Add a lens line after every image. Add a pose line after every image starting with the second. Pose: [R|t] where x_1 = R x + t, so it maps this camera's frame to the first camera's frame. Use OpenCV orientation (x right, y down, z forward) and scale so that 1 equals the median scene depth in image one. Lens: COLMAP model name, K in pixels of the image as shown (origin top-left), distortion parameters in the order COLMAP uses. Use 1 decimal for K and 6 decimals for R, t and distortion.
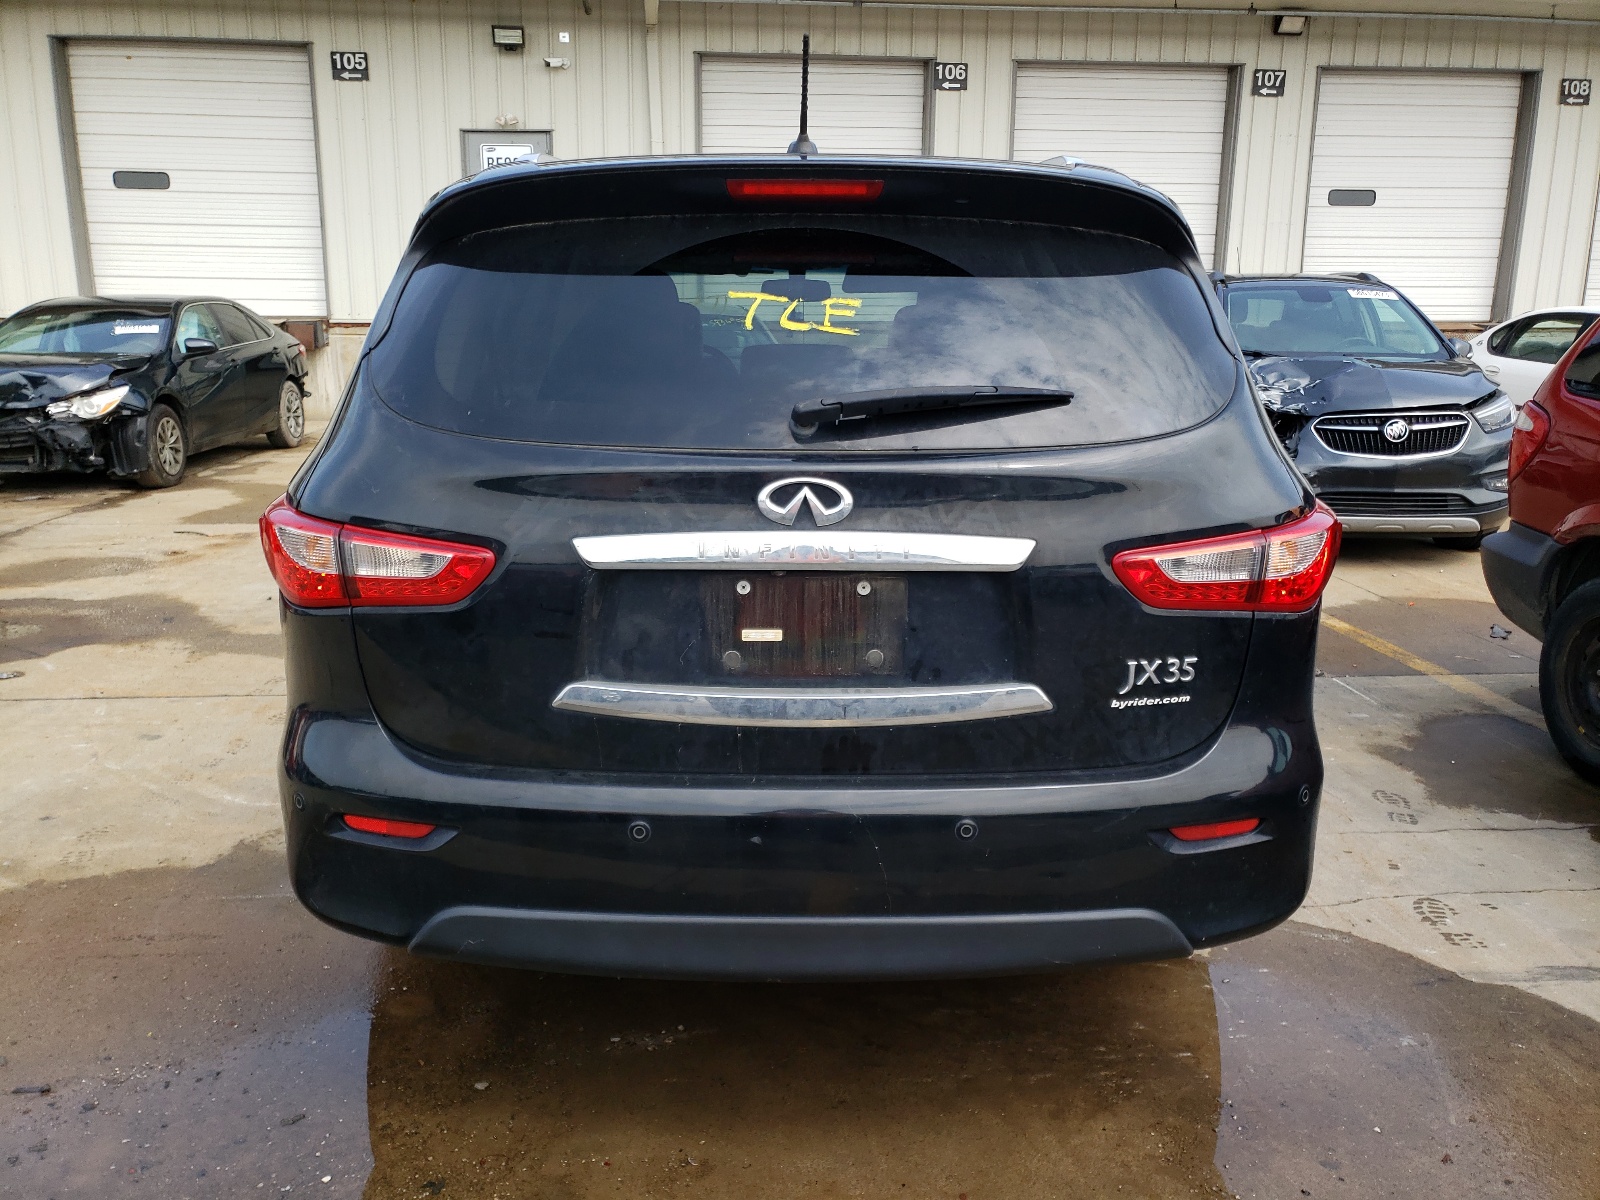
lens RADIAL K [[1219.6, 0, 796.1], [0, 1219.6, 605.0], [0, 0, 1]] dist [0.015284, -0.005474]
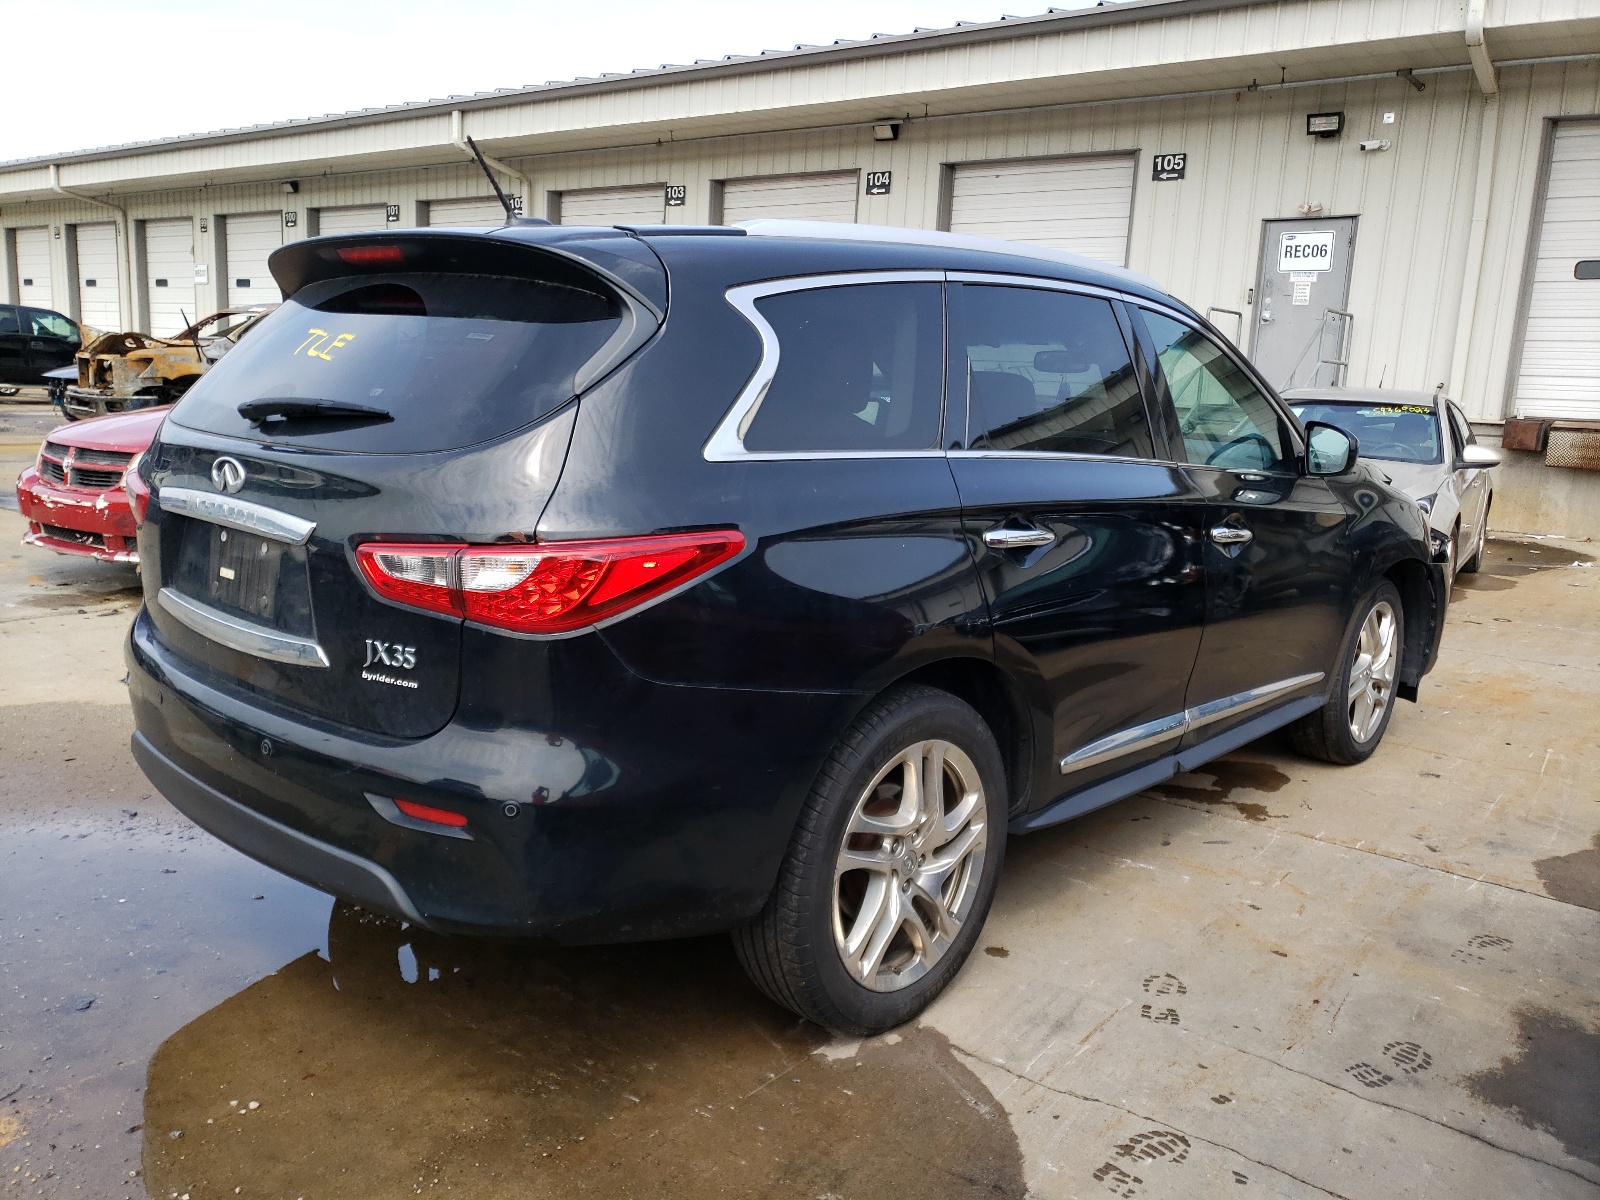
lens RADIAL K [[1219.6, 0, 795.2], [0, 1219.6, 591.7], [0, 0, 1]] dist [0.015284, -0.005474]
pose [[0.745820, 0.145790, -0.649998, 0.666849], [-0.198116, 0.980150, -0.007480, -0.035370], [0.636006, 0.134354, 0.759899, 0.184586]]
